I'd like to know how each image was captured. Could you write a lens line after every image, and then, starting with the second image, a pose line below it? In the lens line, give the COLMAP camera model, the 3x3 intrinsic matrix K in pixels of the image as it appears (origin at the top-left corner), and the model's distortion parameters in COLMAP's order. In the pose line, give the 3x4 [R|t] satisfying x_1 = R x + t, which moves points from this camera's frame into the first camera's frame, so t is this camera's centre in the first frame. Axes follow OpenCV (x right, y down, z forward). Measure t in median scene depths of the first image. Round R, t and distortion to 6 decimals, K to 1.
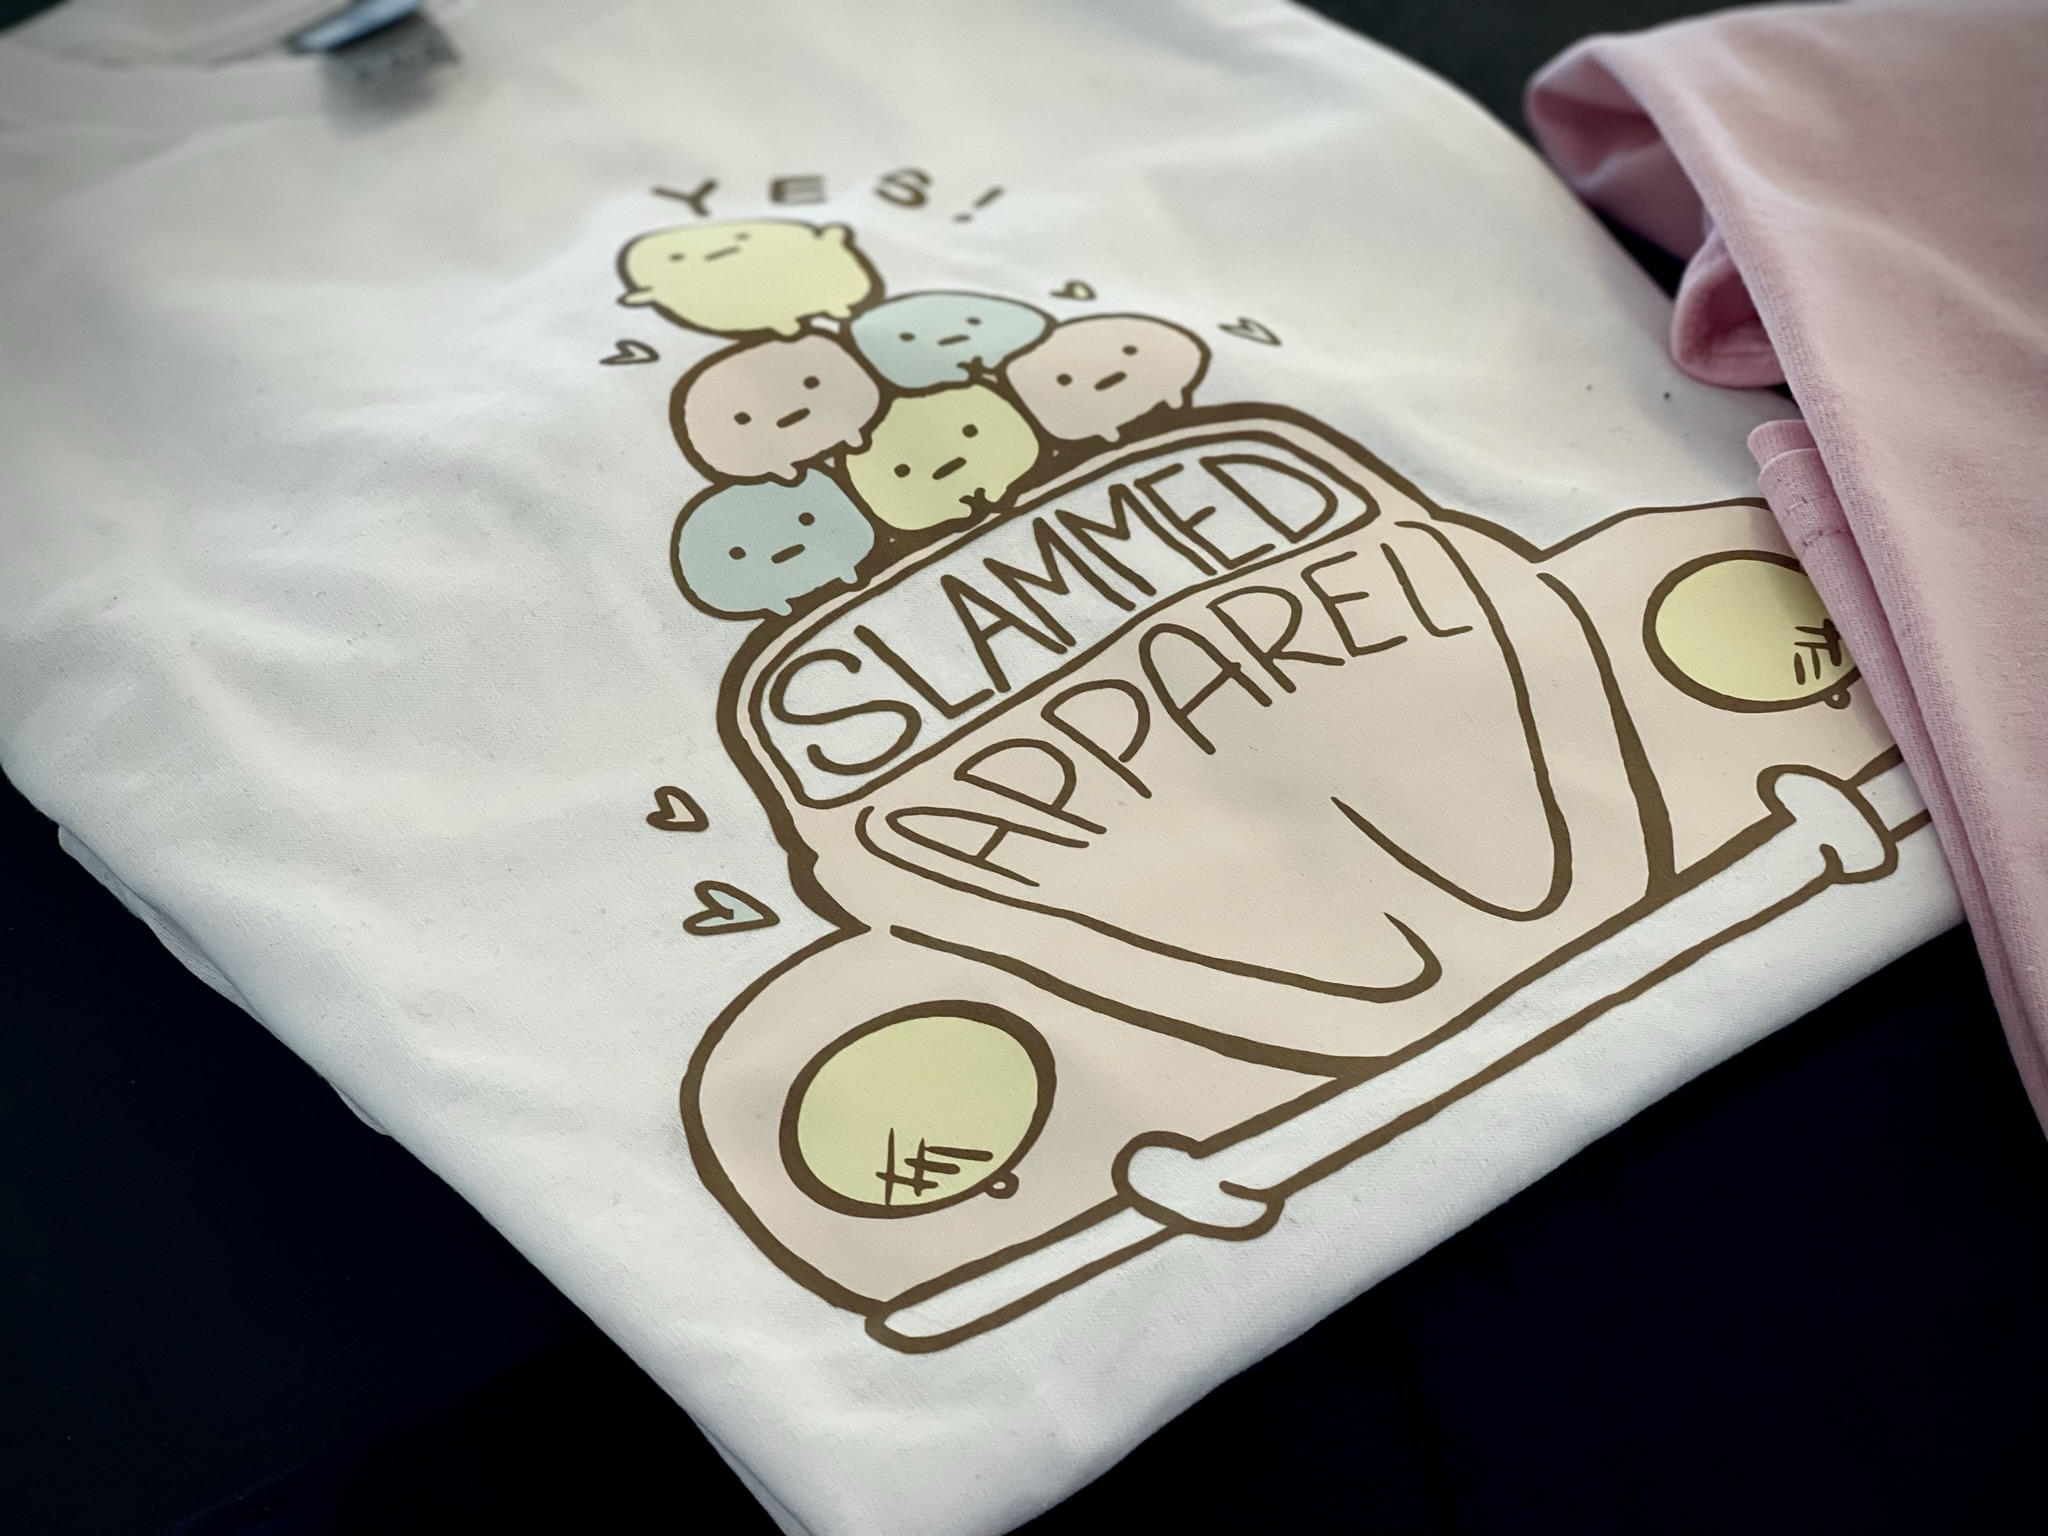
lens RADIAL K [[3902.5, 0, 1024.0], [0, 3902.5, 768.0], [0, 0, 1]] dist [0.151182, 0.161381]
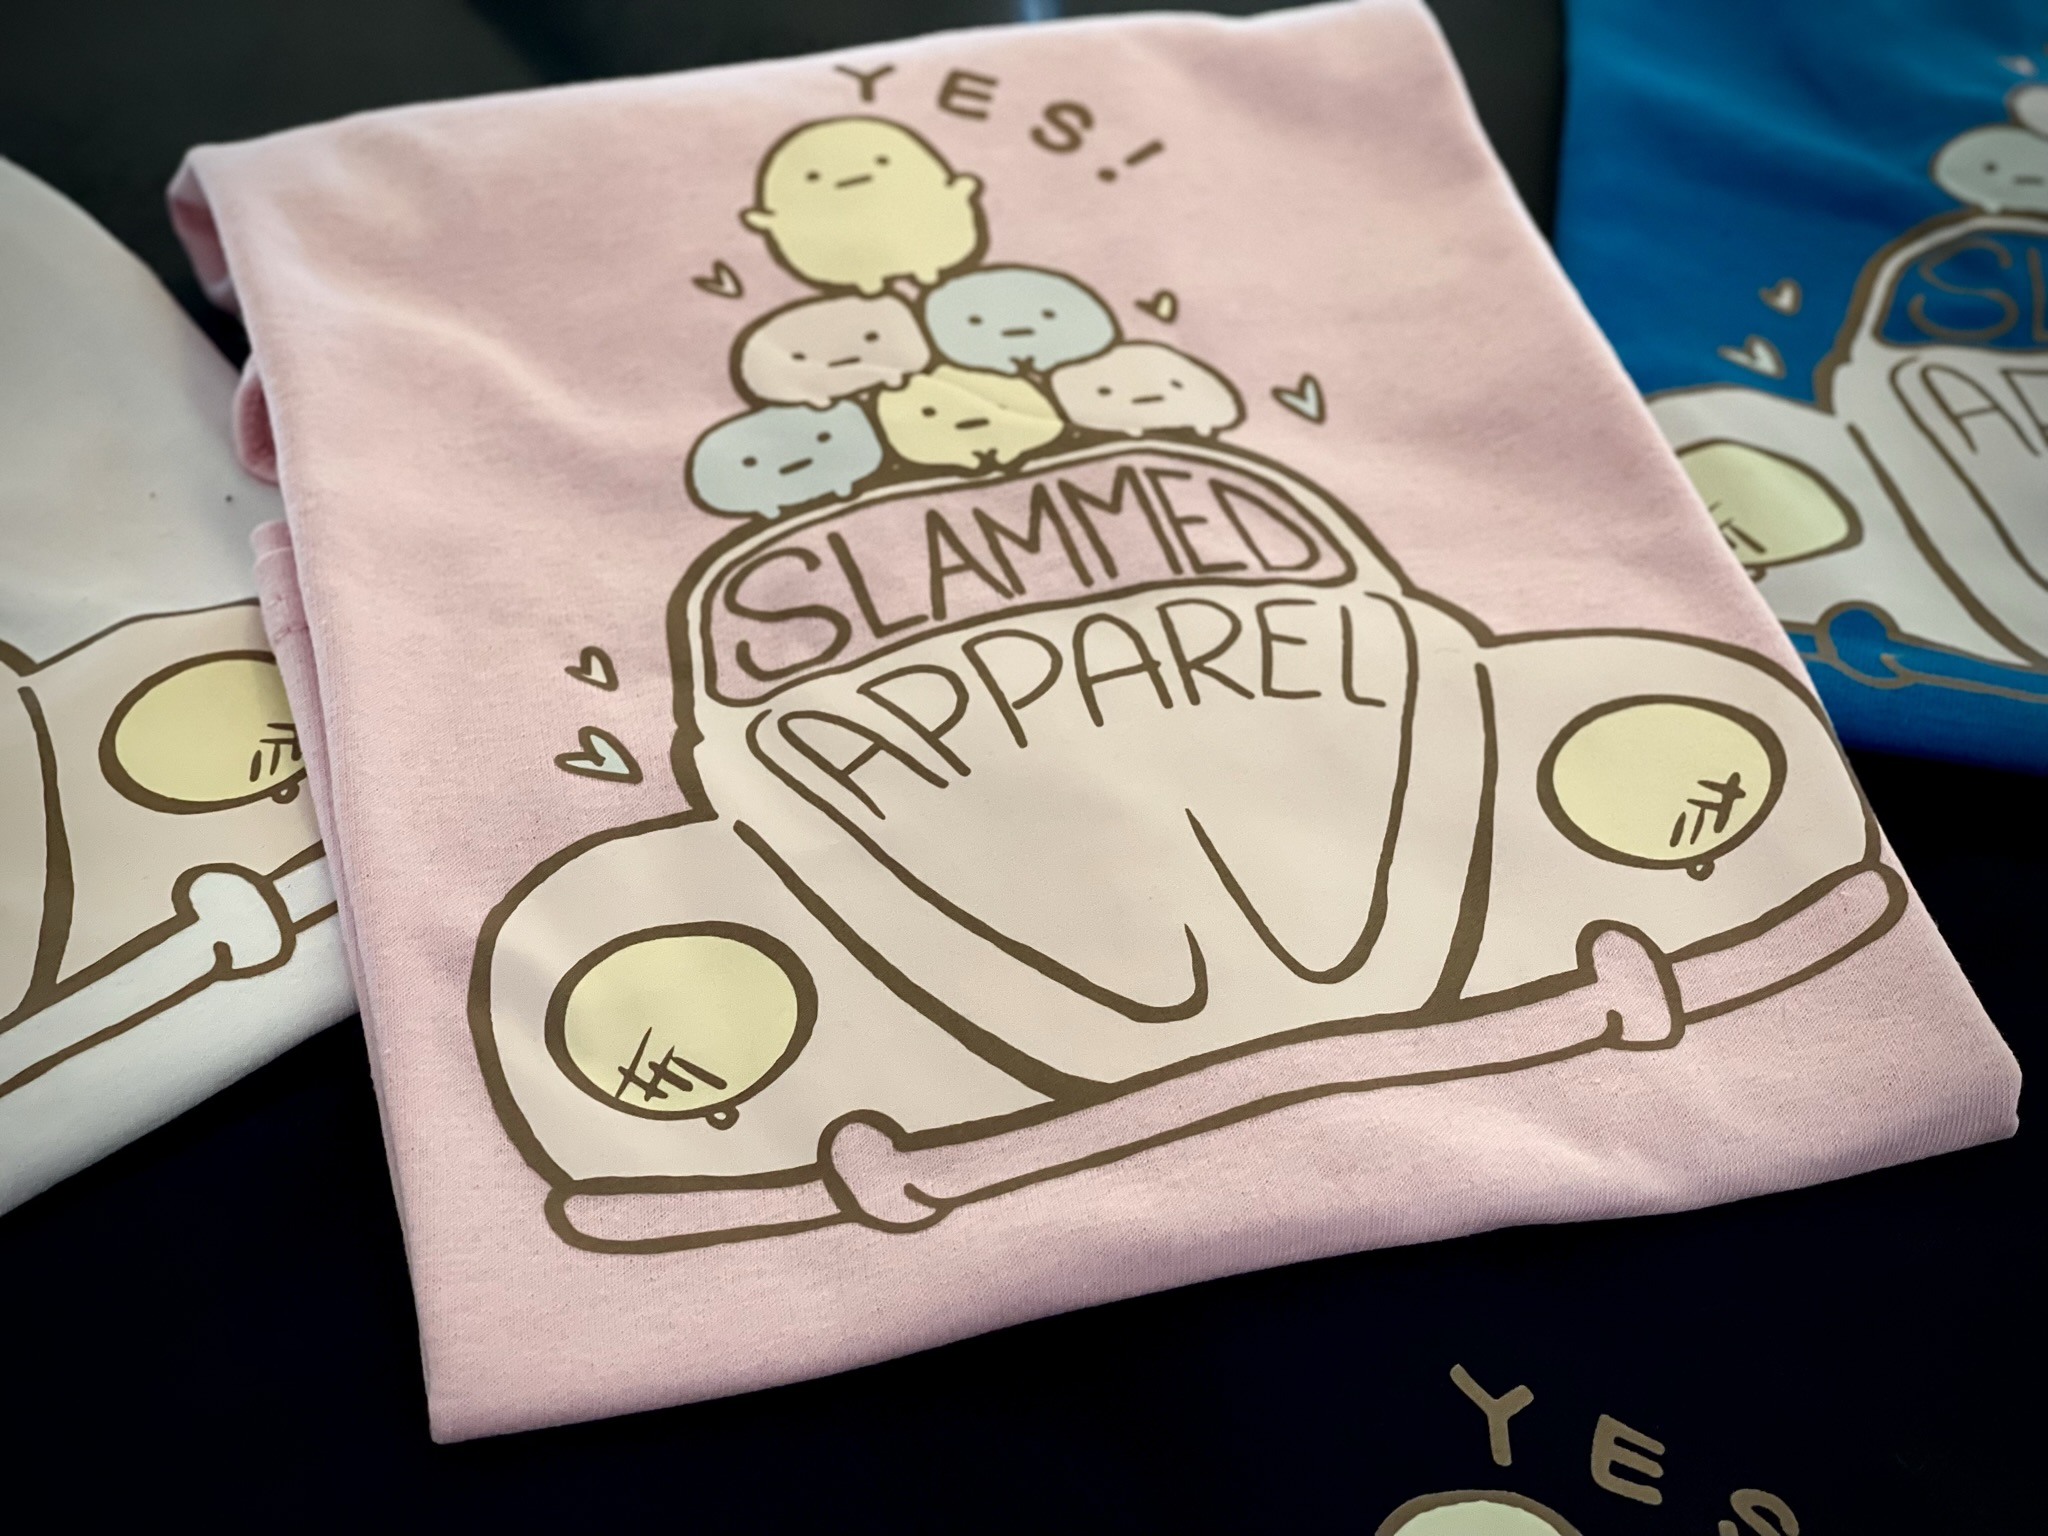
lens RADIAL K [[3841.5, 0, 1024.0], [0, 3841.5, 768.0], [0, 0, 1]] dist [0.034029, 1.289265]
pose [[0.997198, -0.069559, 0.027518, 0.363725], [0.069992, 0.997433, -0.015097, 0.004099], [-0.026398, 0.016981, 0.999507, 0.001169]]
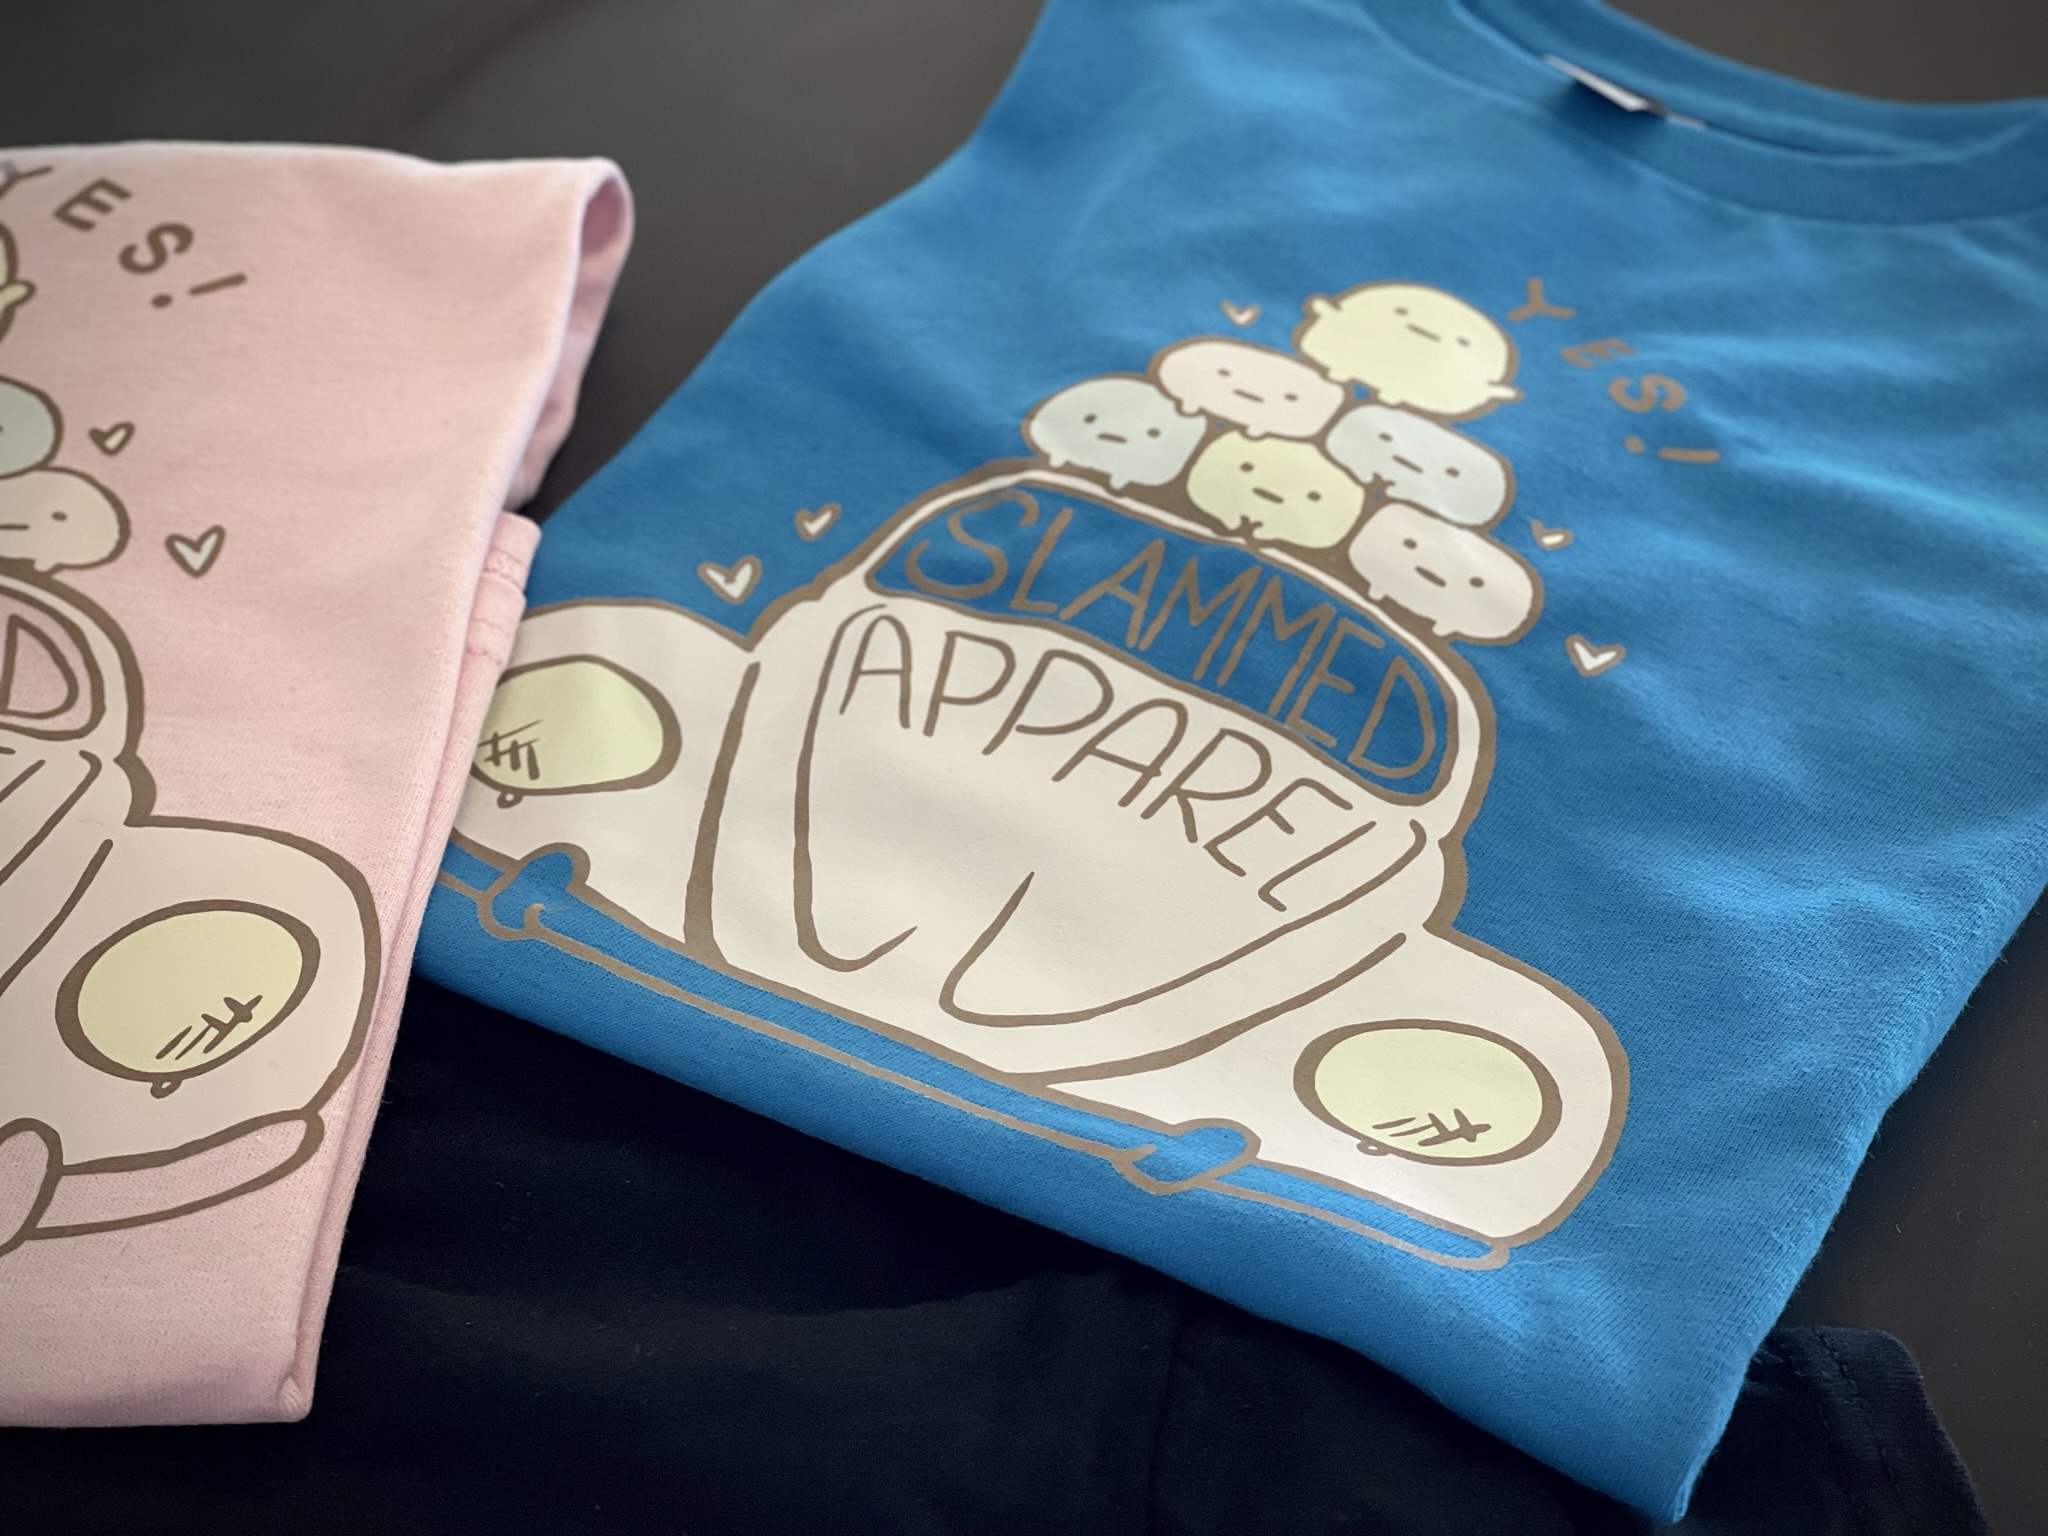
lens RADIAL K [[3902.5, 0, 1024.0], [0, 3902.5, 768.0], [0, 0, 1]] dist [0.151182, 0.161381]
pose [[0.940407, 0.096650, -0.326028, 1.071684], [-0.106726, 0.994202, -0.013117, -0.061287], [0.322870, 0.047131, 0.945269, 0.120949]]
